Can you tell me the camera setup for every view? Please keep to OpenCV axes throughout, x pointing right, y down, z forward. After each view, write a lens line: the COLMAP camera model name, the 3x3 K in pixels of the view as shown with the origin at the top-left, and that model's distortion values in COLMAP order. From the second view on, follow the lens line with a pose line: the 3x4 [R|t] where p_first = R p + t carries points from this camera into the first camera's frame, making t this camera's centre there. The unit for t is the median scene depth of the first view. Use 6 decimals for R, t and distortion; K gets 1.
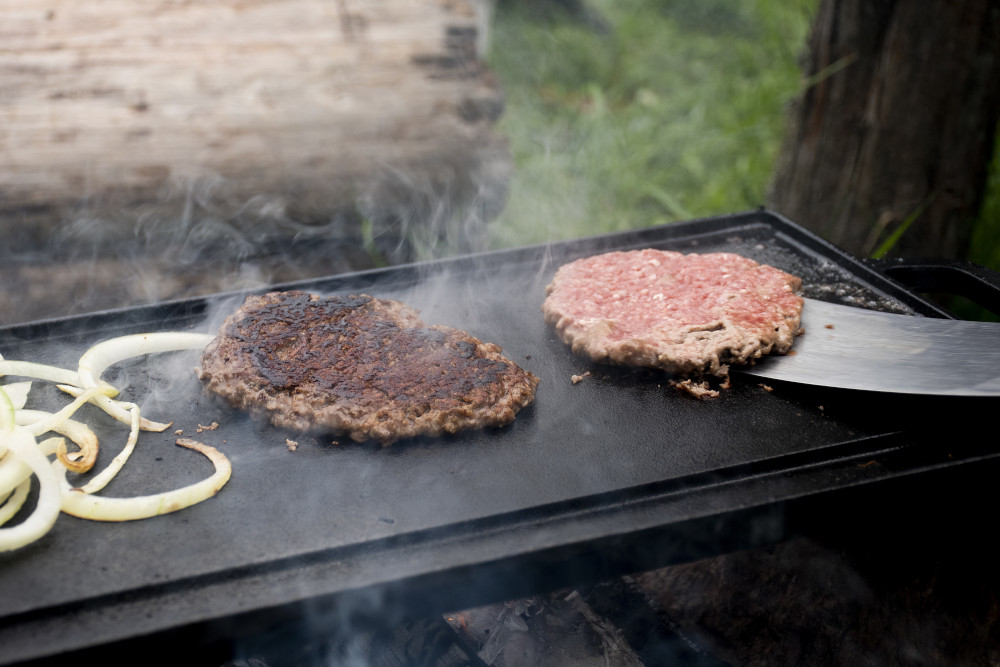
lens RADIAL K [[2186.0, 0, 500.0], [0, 2186.0, 333.5], [0, 0, 1]] dist [0.497766, -0.192144]
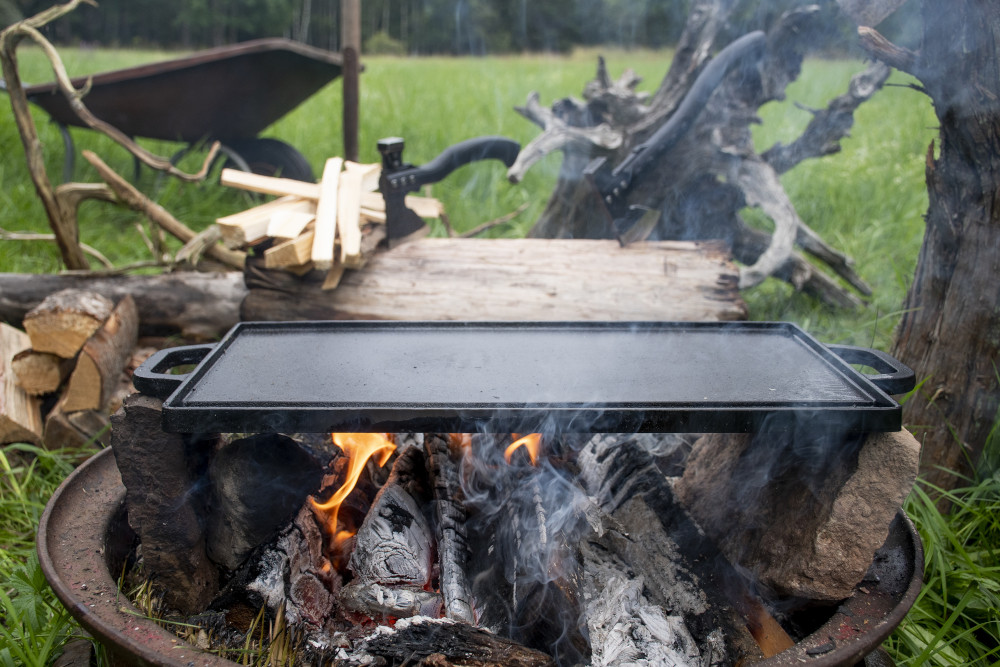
lens RADIAL K [[1177.5, 0, 500.0], [0, 1177.5, 333.5], [0, 0, 1]] dist [0.067814, 0.014079]
pose [[0.933452, 0.097207, -0.345281, 0.246065], [-0.155533, 0.977071, -0.145401, 0.141758], [0.323230, 0.189427, 0.927168, -0.009295]]
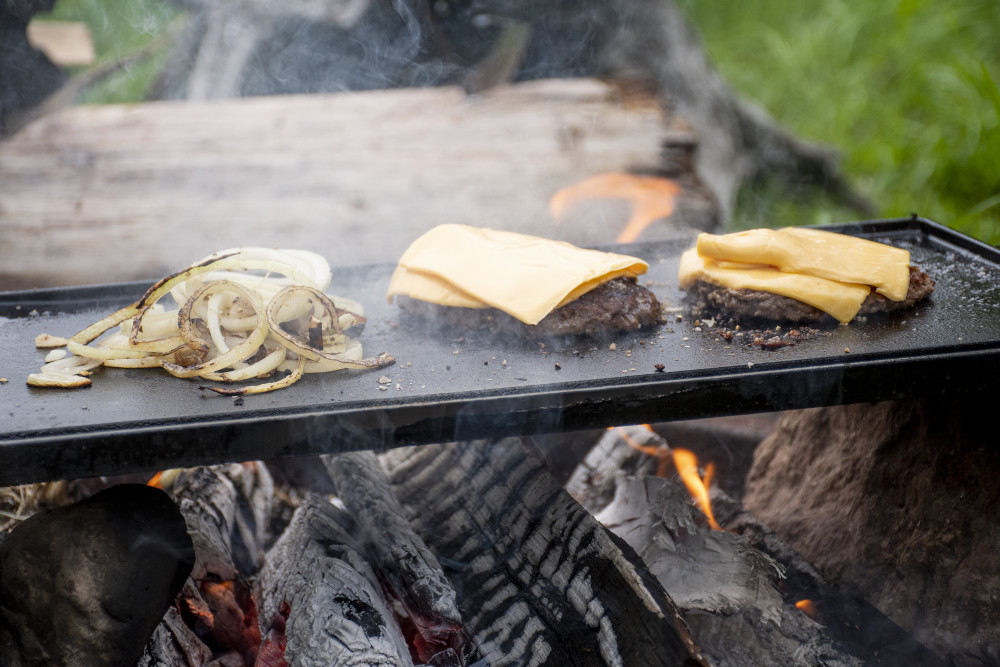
lens RADIAL K [[2793.1, 0, 500.0], [0, 2793.1, 333.5], [0, 0, 1]] dist [0.623053, 1.551191]
pose [[0.992643, 0.015039, -0.120140, 0.088868], [-0.033334, 0.987854, -0.151766, 0.221996], [0.116398, 0.154654, 0.981088, -0.376237]]
